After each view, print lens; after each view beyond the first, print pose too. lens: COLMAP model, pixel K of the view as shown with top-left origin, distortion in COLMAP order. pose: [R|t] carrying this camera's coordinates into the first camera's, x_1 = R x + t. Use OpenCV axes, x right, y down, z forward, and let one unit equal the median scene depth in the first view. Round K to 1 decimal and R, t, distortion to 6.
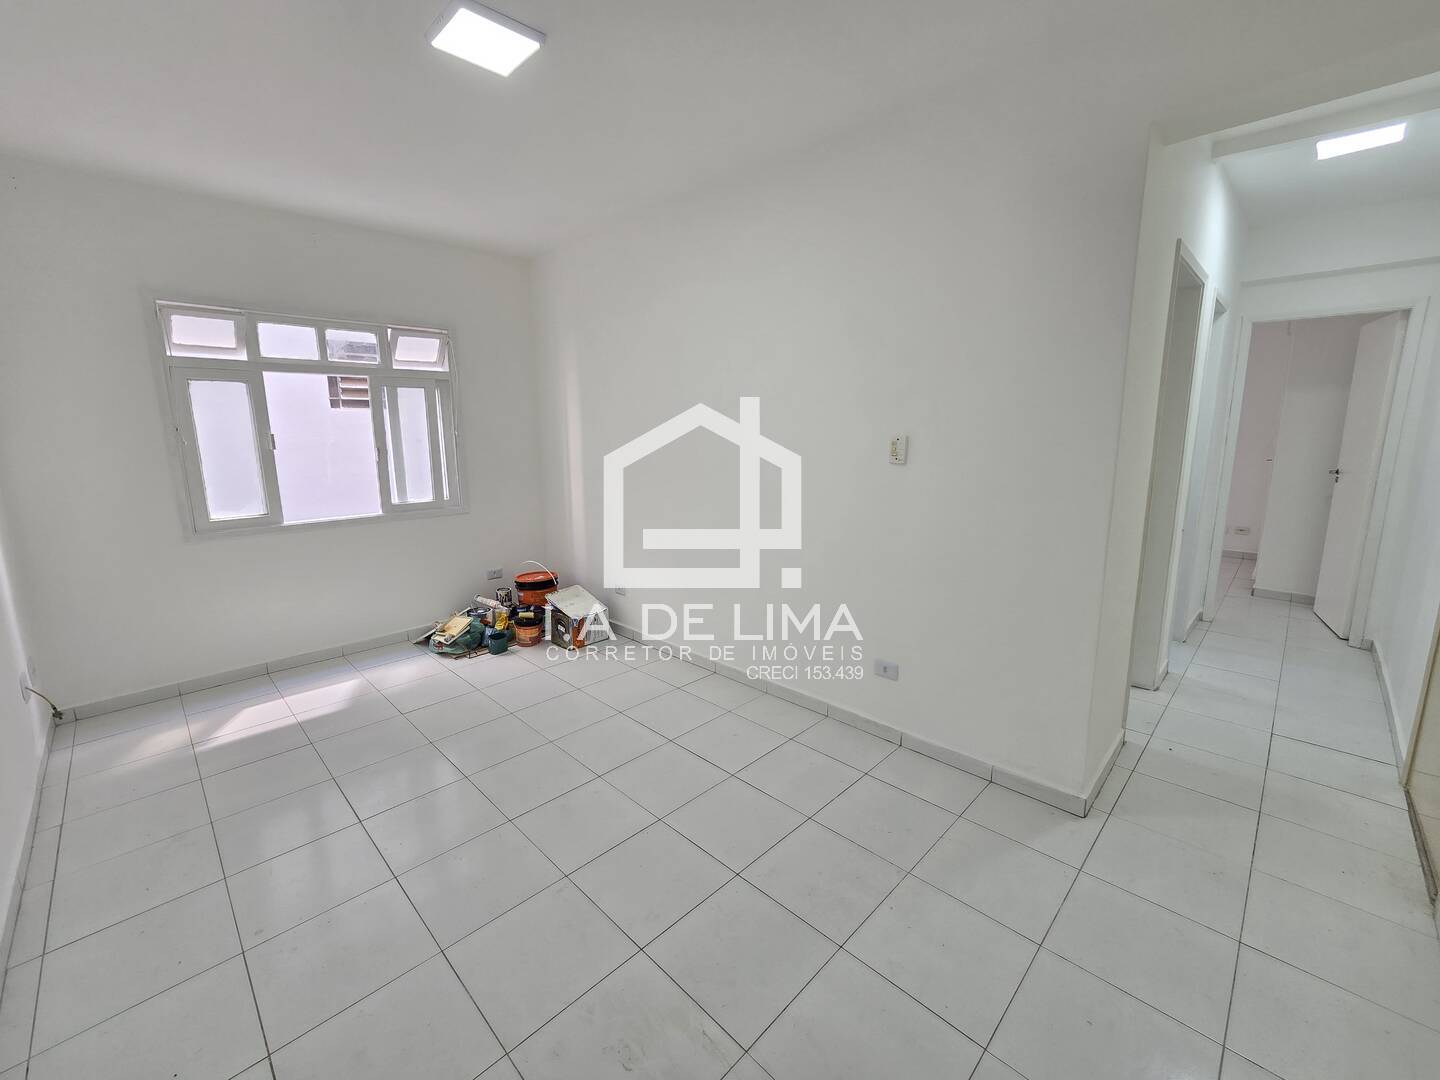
lens RADIAL K [[590.8, 0, 714.9], [0, 590.8, 529.1], [0, 0, 1]] dist [-0.007920, 0.003002]
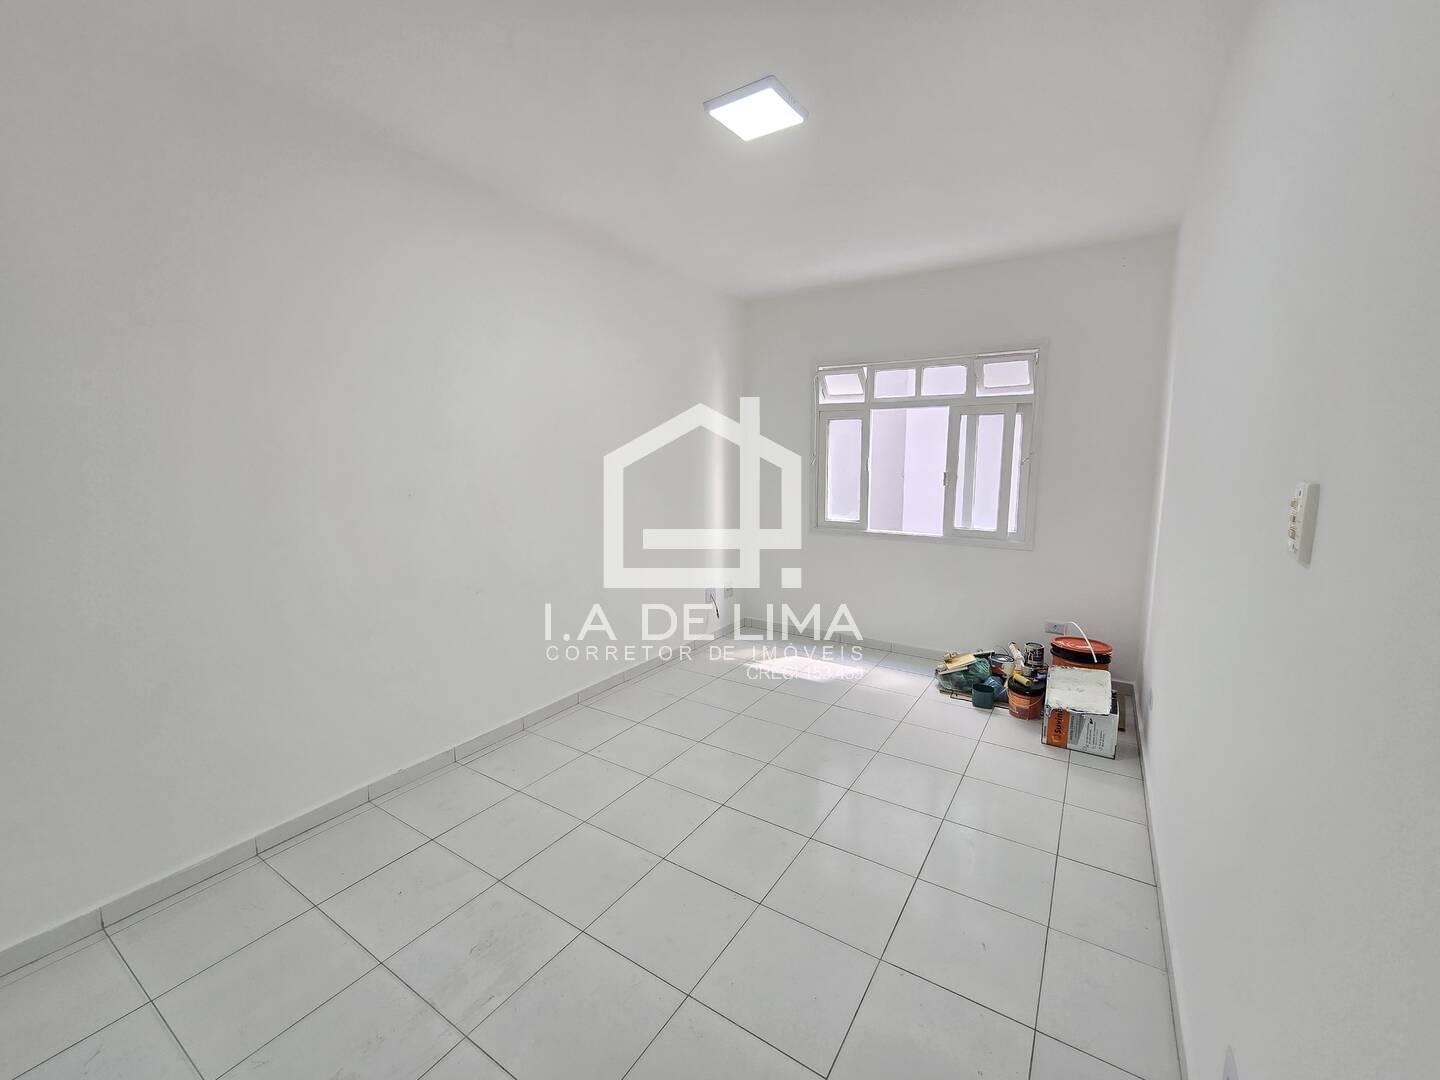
lens RADIAL K [[590.8, 0, 716.9], [0, 590.8, 526.4], [0, 0, 1]] dist [-0.007920, 0.003002]
pose [[0.211402, 0.129033, -0.968844, 0.418147], [-0.169384, 0.981085, 0.093704, -0.081450], [0.962610, 0.144297, 0.229260, 0.412452]]
